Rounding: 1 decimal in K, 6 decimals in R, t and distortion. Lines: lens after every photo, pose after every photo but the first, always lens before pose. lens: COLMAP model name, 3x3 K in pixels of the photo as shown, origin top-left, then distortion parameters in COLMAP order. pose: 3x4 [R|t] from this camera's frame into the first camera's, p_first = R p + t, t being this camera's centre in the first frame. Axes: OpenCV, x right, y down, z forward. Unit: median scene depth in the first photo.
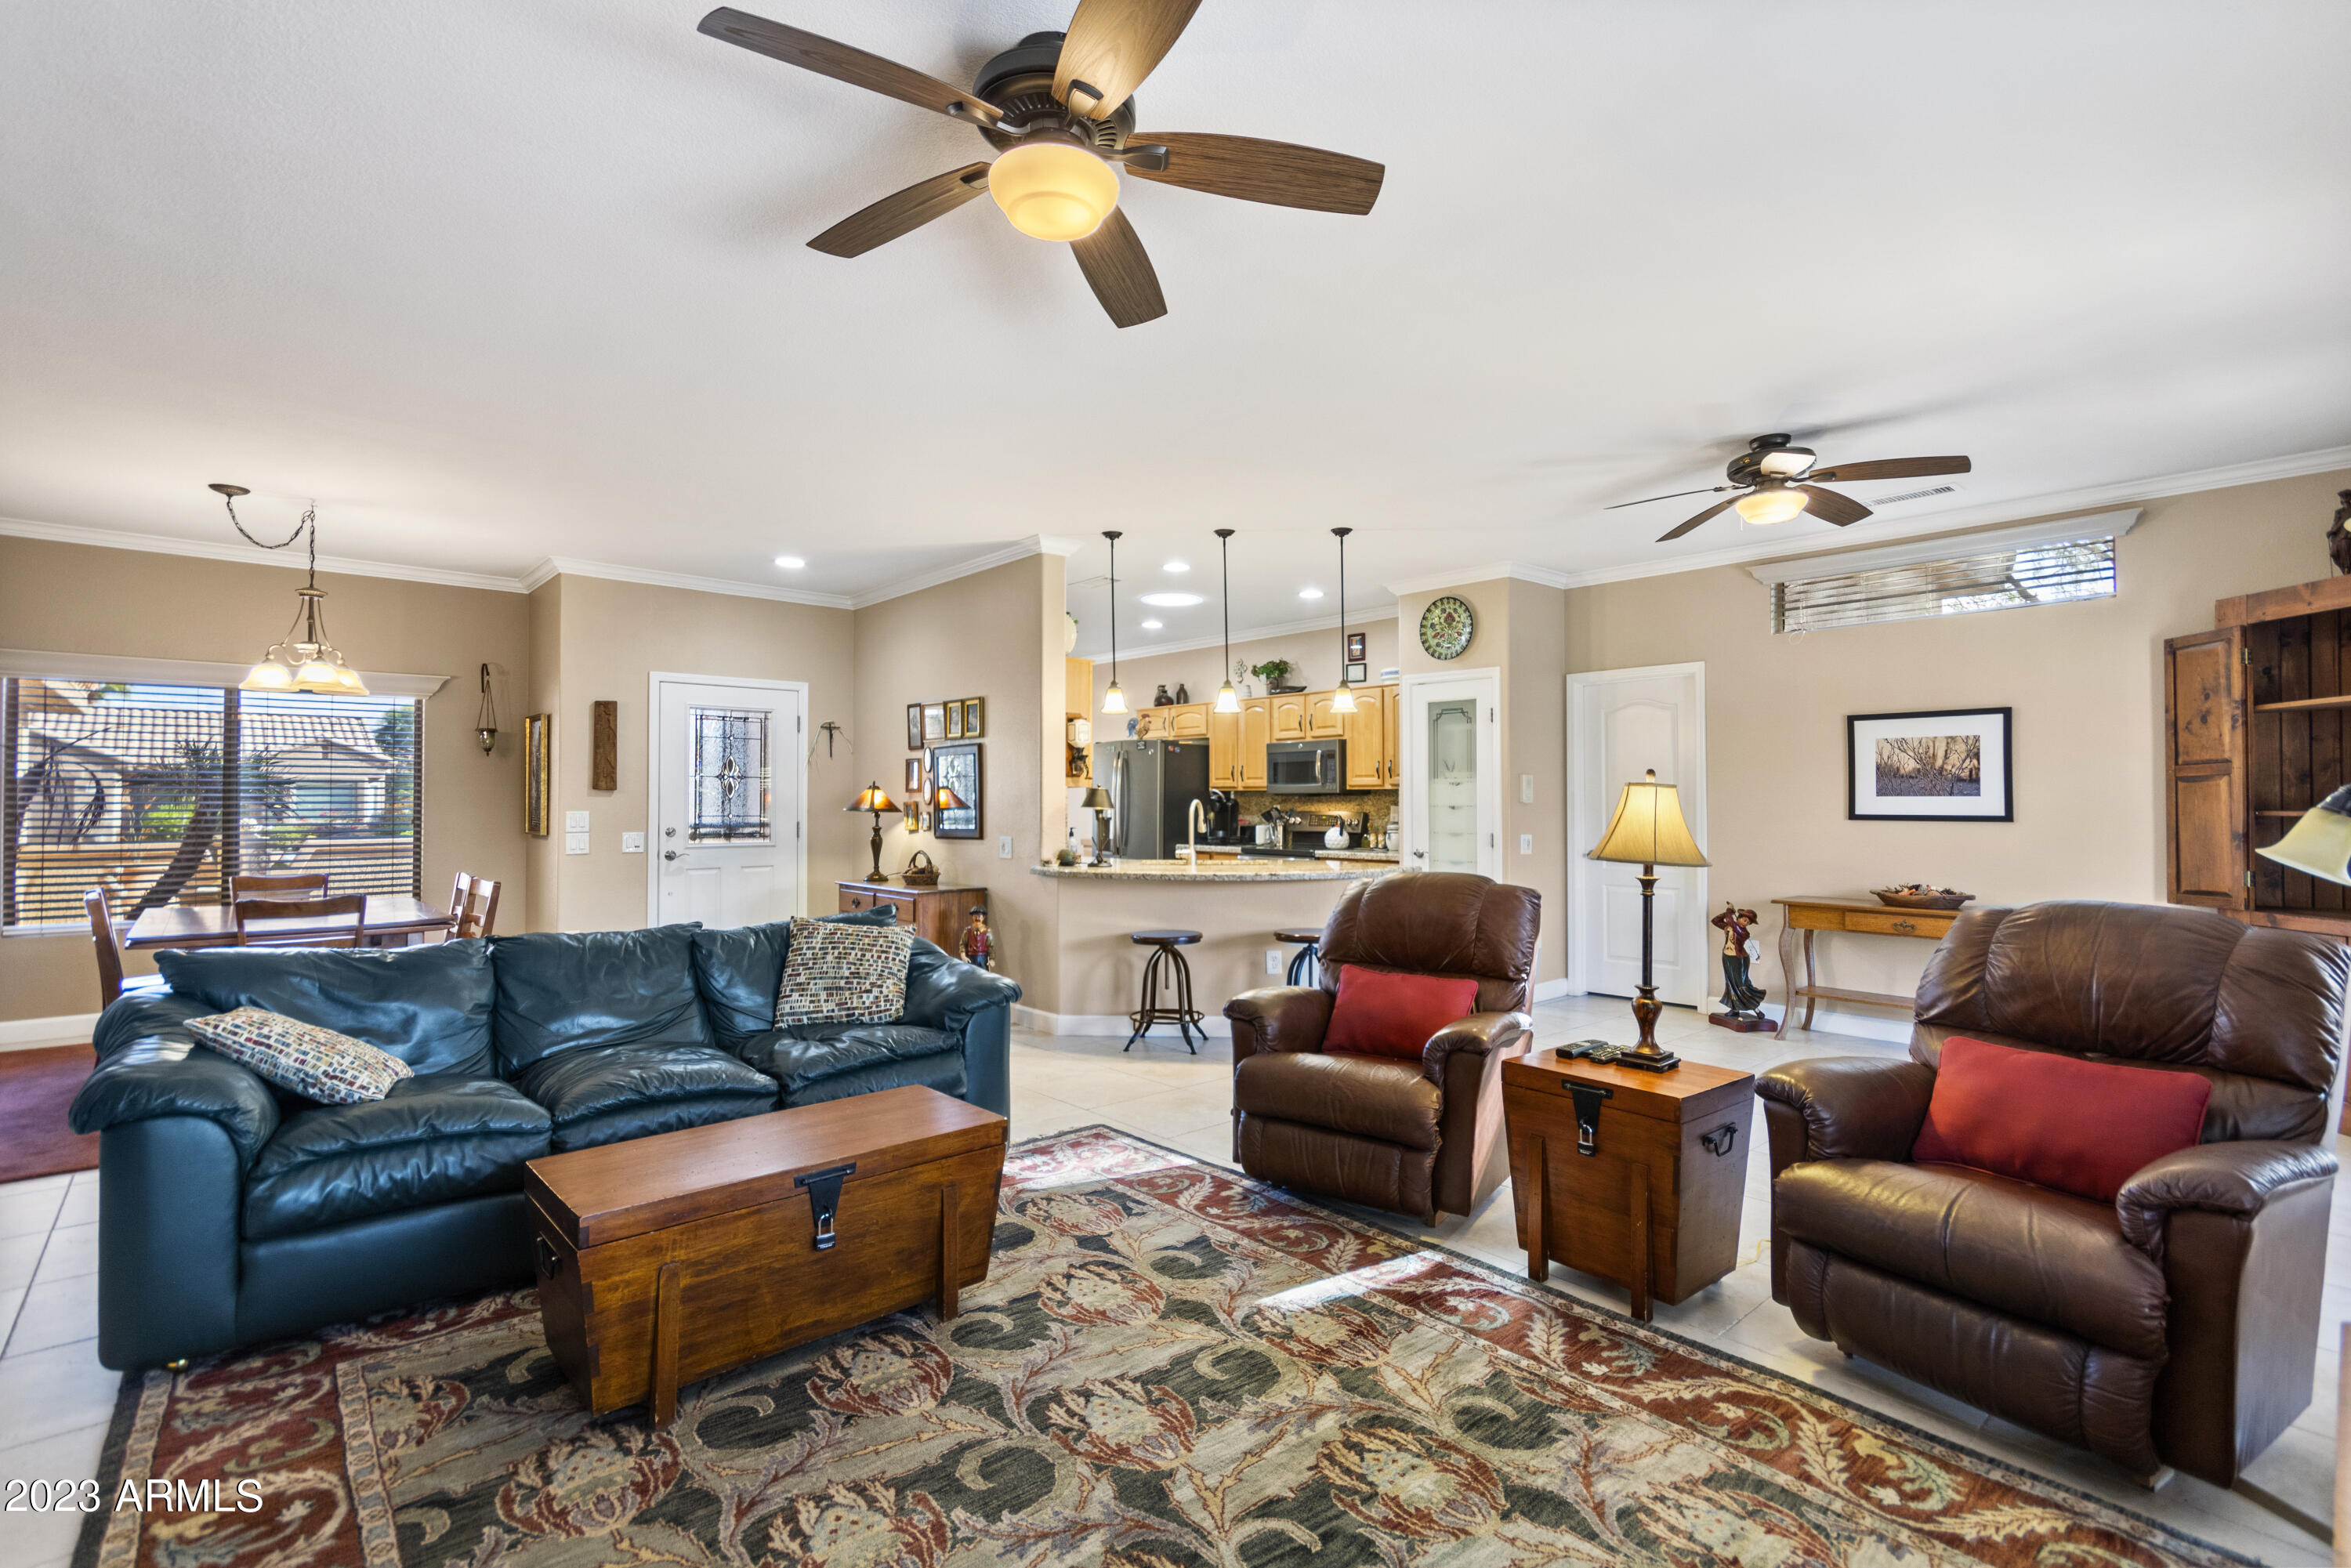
lens RADIAL K [[1106.5, 0, 1177.7], [0, 1106.5, 789.1], [0, 0, 1]] dist [-0.000059, 0.000059]
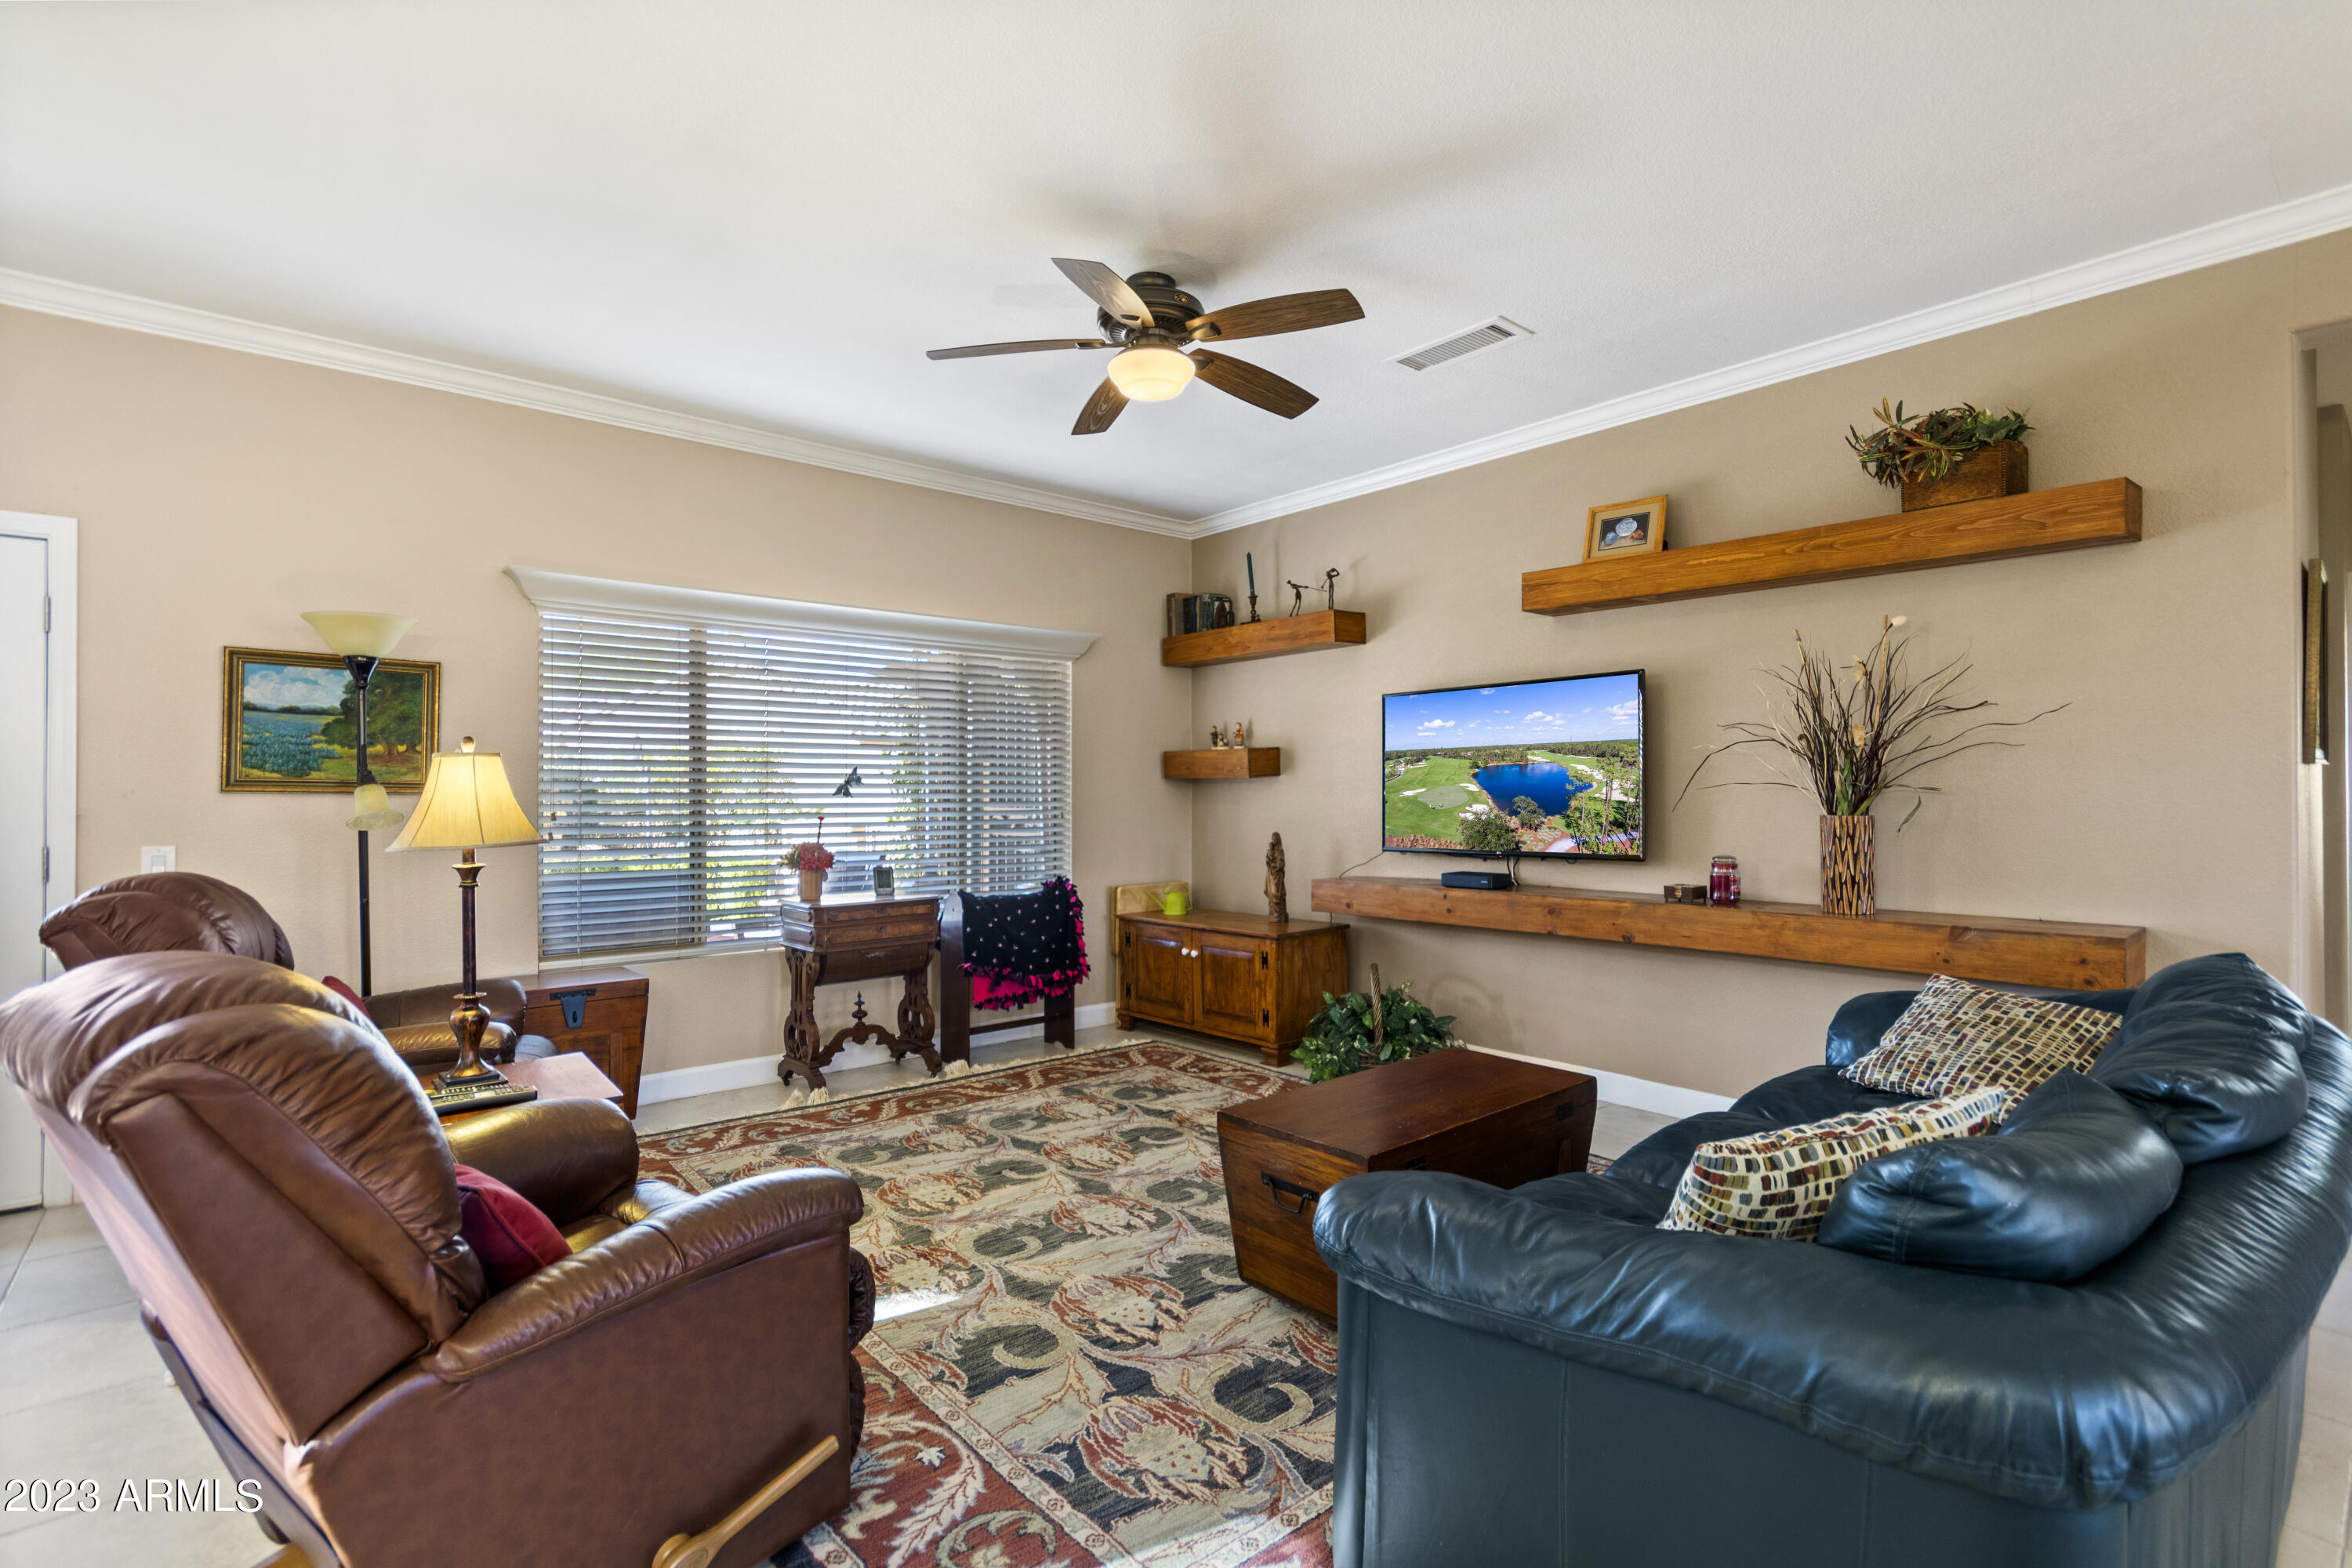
lens RADIAL K [[1107.0, 0, 1174.2], [0, 1107.0, 775.6], [0, 0, 1]] dist [-0.000059, 0.000059]
pose [[-0.999854, -0.002252, 0.016922, -0.127965], [-0.002723, 0.999609, -0.027841, 0.035601], [-0.016853, -0.027883, -0.999469, 1.902119]]
